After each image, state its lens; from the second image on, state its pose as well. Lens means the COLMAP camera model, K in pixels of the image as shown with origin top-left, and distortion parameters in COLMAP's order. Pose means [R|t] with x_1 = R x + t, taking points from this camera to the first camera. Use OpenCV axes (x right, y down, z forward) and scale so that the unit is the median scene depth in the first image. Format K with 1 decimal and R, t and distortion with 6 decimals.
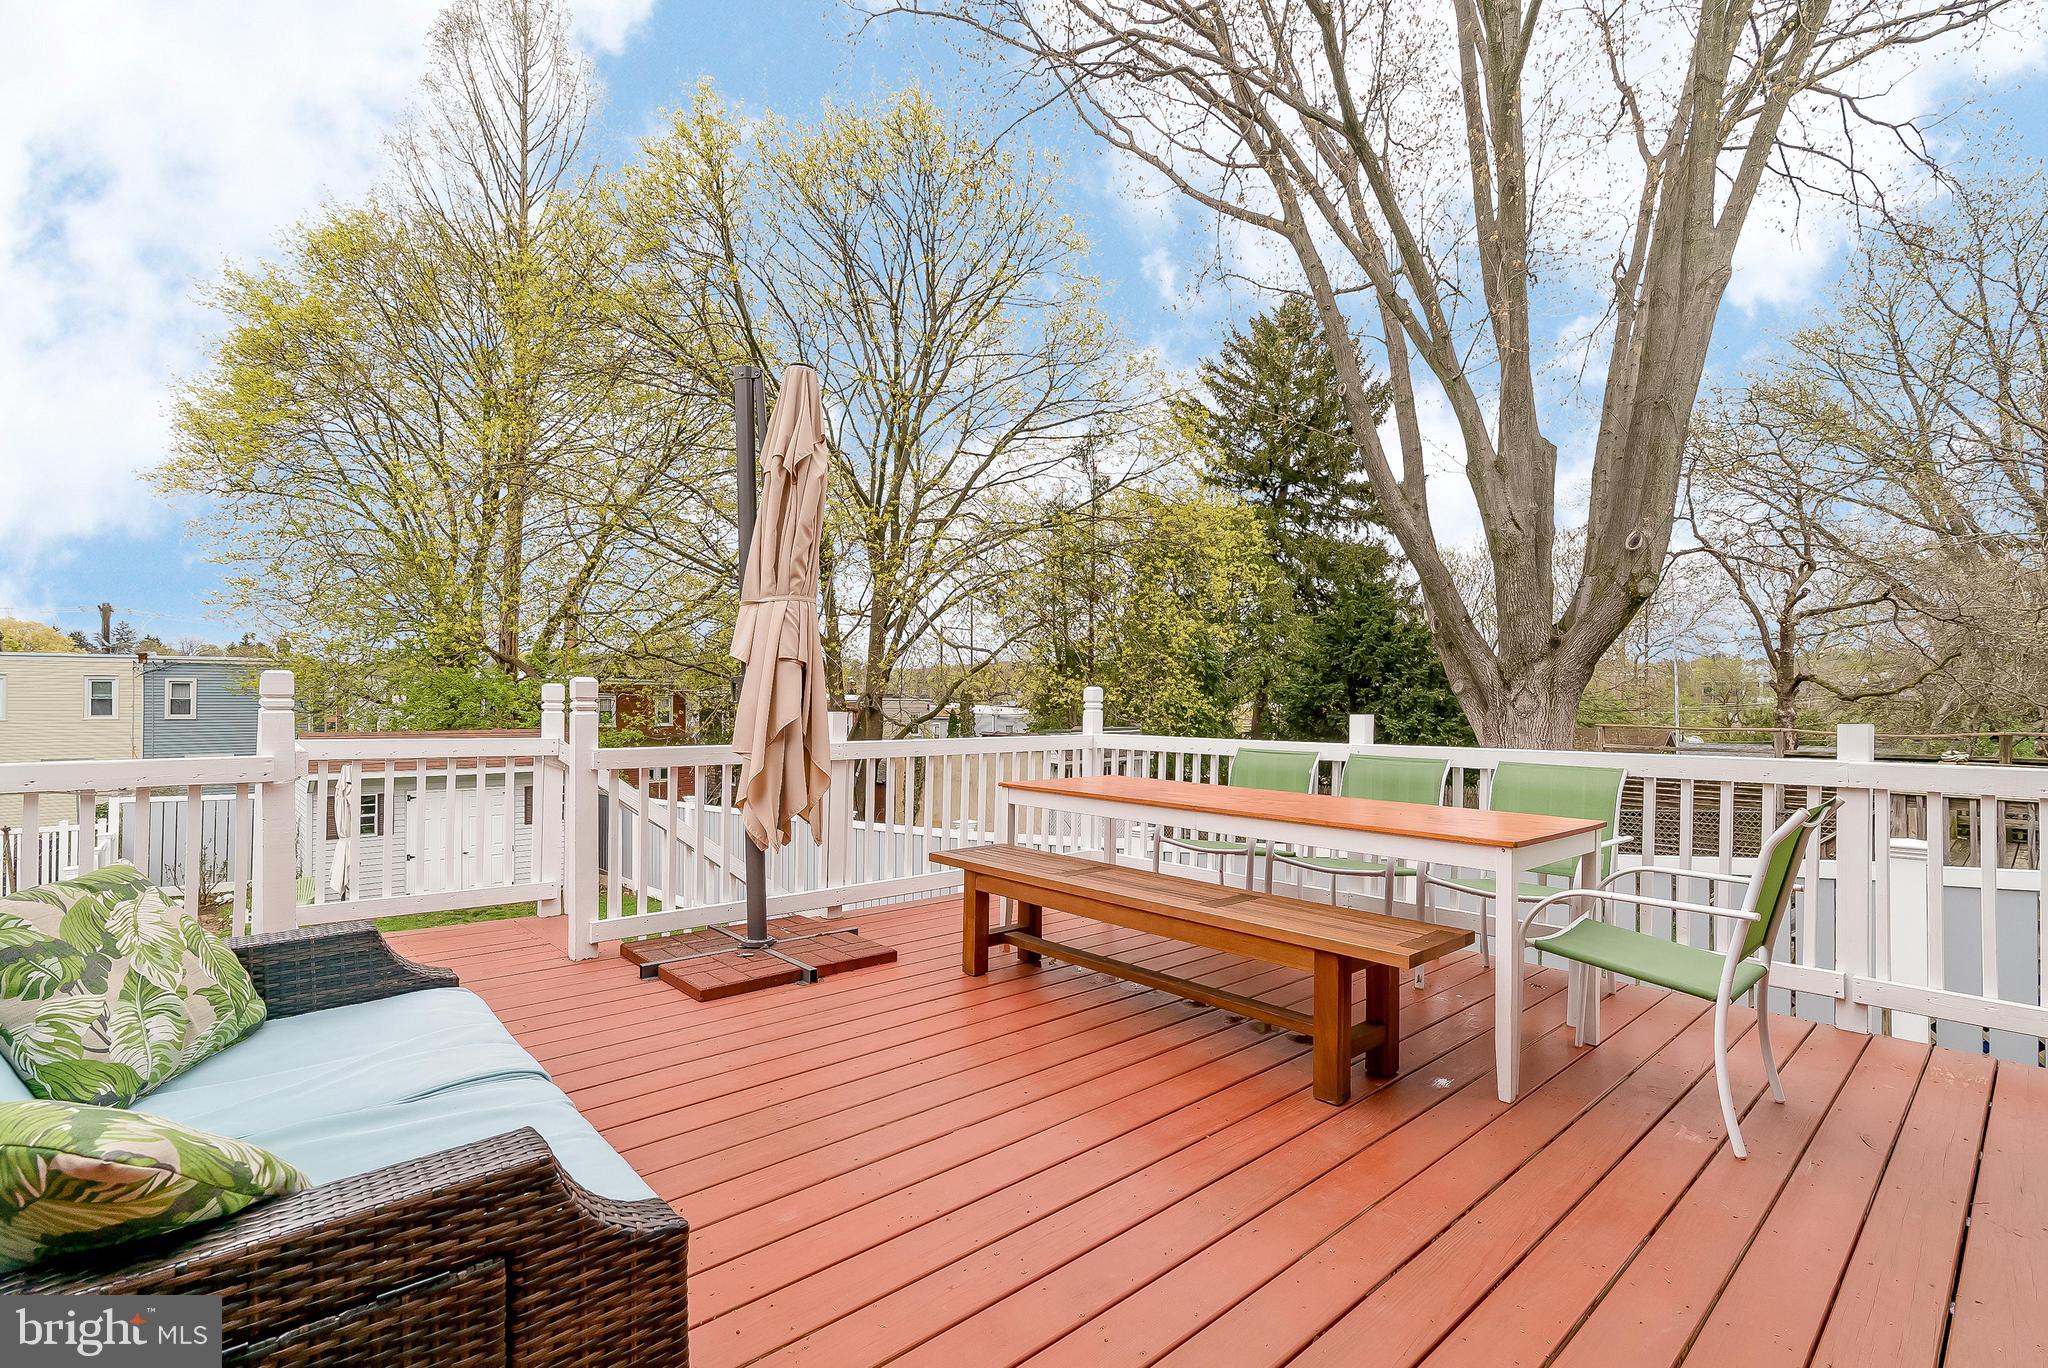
lens RADIAL K [[928.4, 0, 1026.8], [0, 928.4, 692.1], [0, 0, 1]] dist [0.000877, 0.000275]
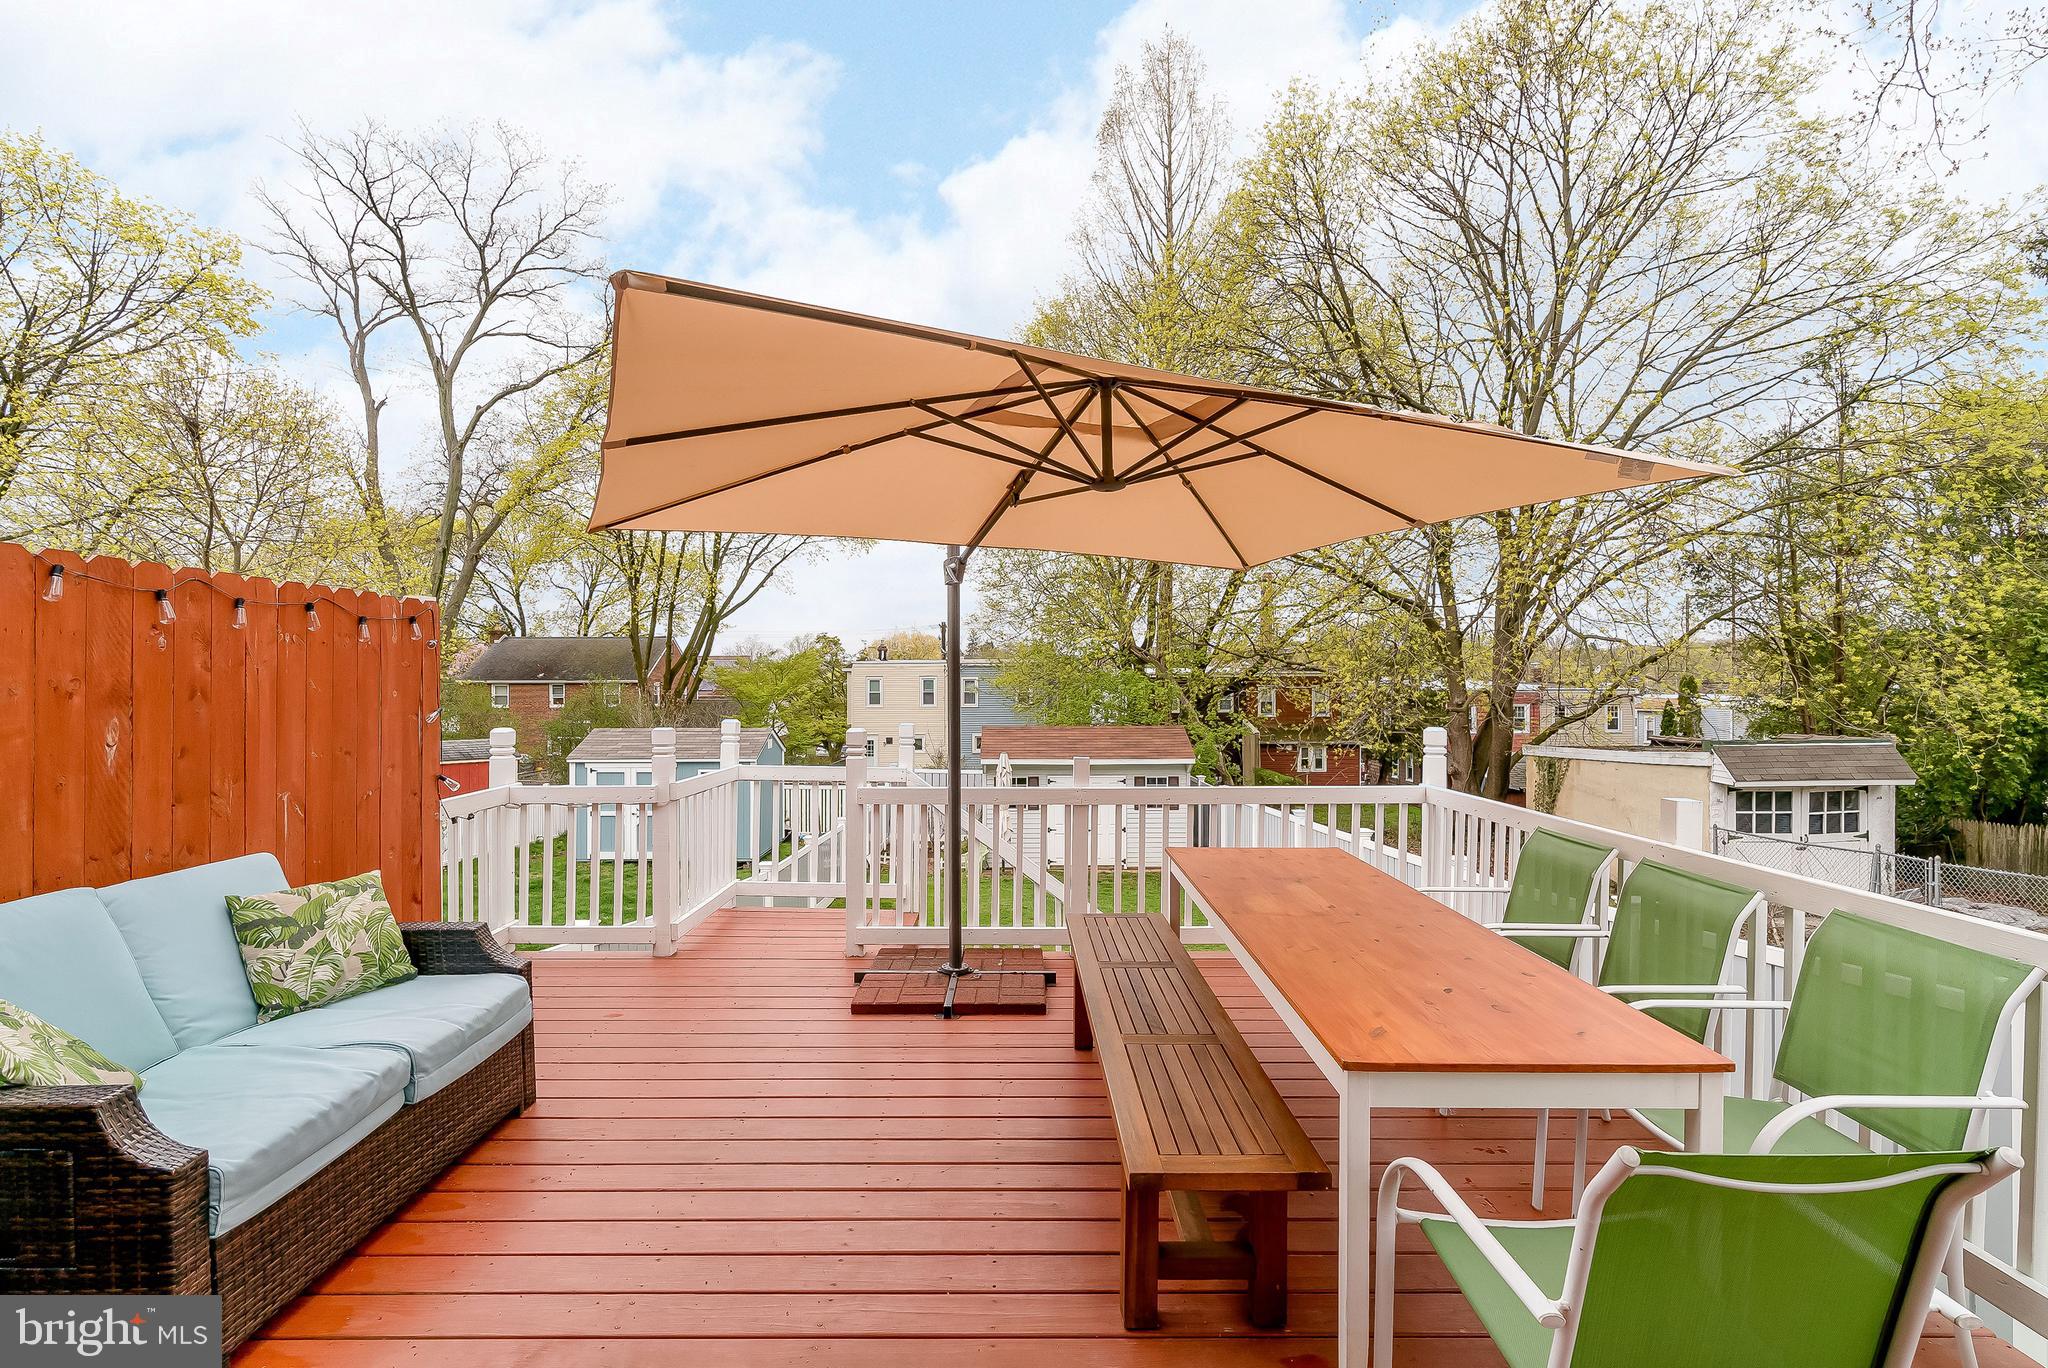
lens RADIAL K [[937.8, 0, 1030.9], [0, 937.8, 686.0], [0, 0, 1]] dist [-0.010719, 0.000183]
pose [[0.754388, -0.005201, -0.656409, 0.075094], [0.011880, 0.999913, 0.005730, -0.010992], [0.656322, -0.012121, 0.754384, 0.031356]]
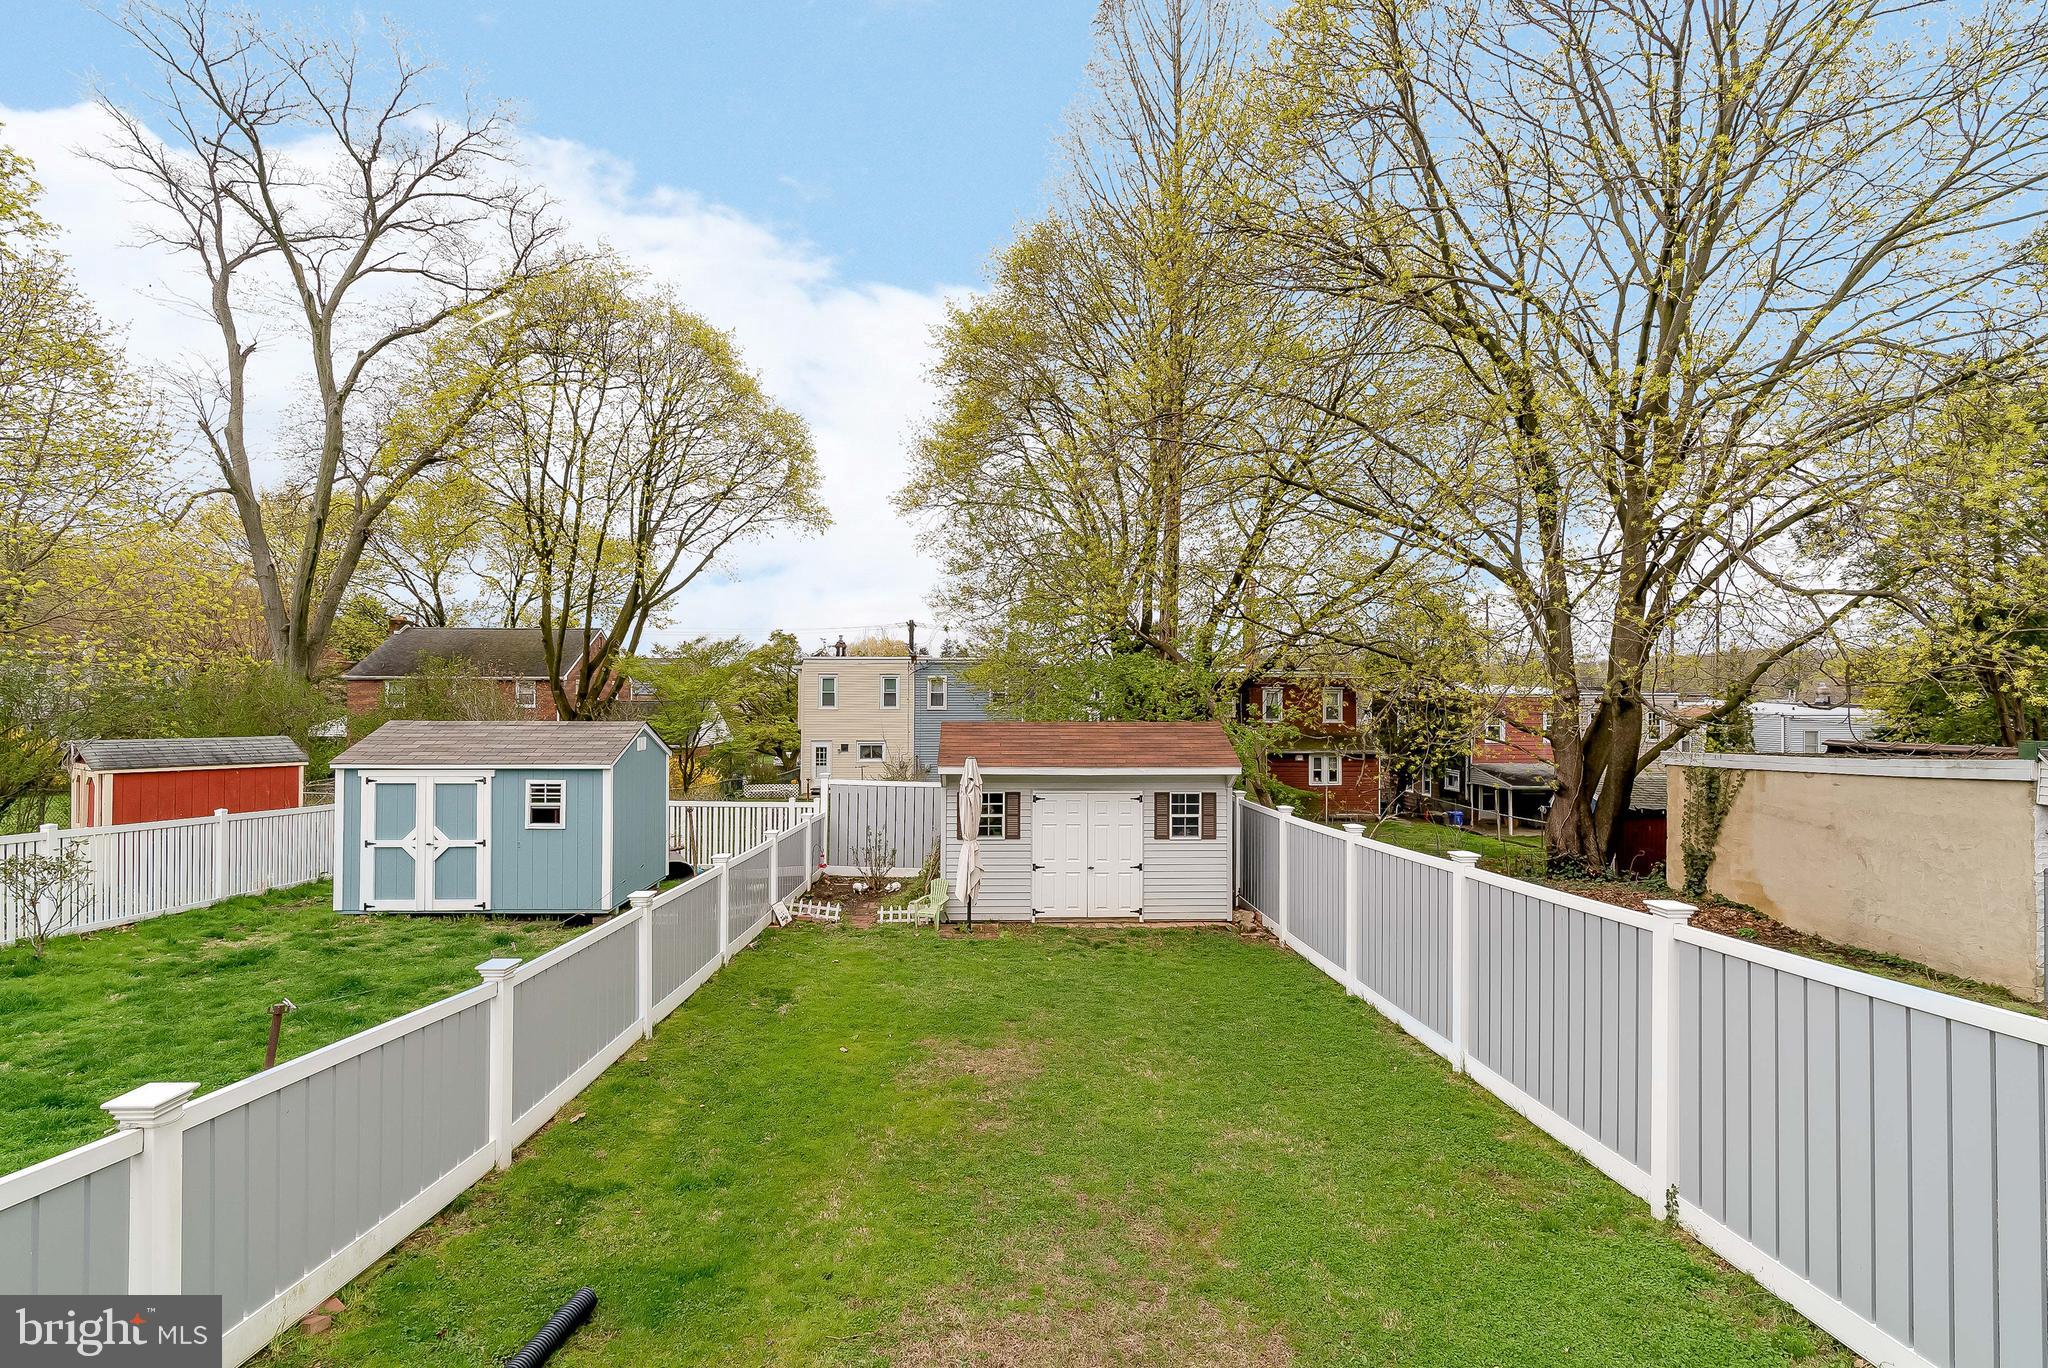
lens RADIAL K [[937.8, 0, 1030.9], [0, 937.8, 686.0], [0, 0, 1]] dist [-0.010719, 0.000183]
pose [[0.772375, -0.008119, -0.635115, -0.064830], [0.005498, 0.999966, -0.006097, 0.008267], [0.635143, 0.001218, 0.772394, 0.187514]]
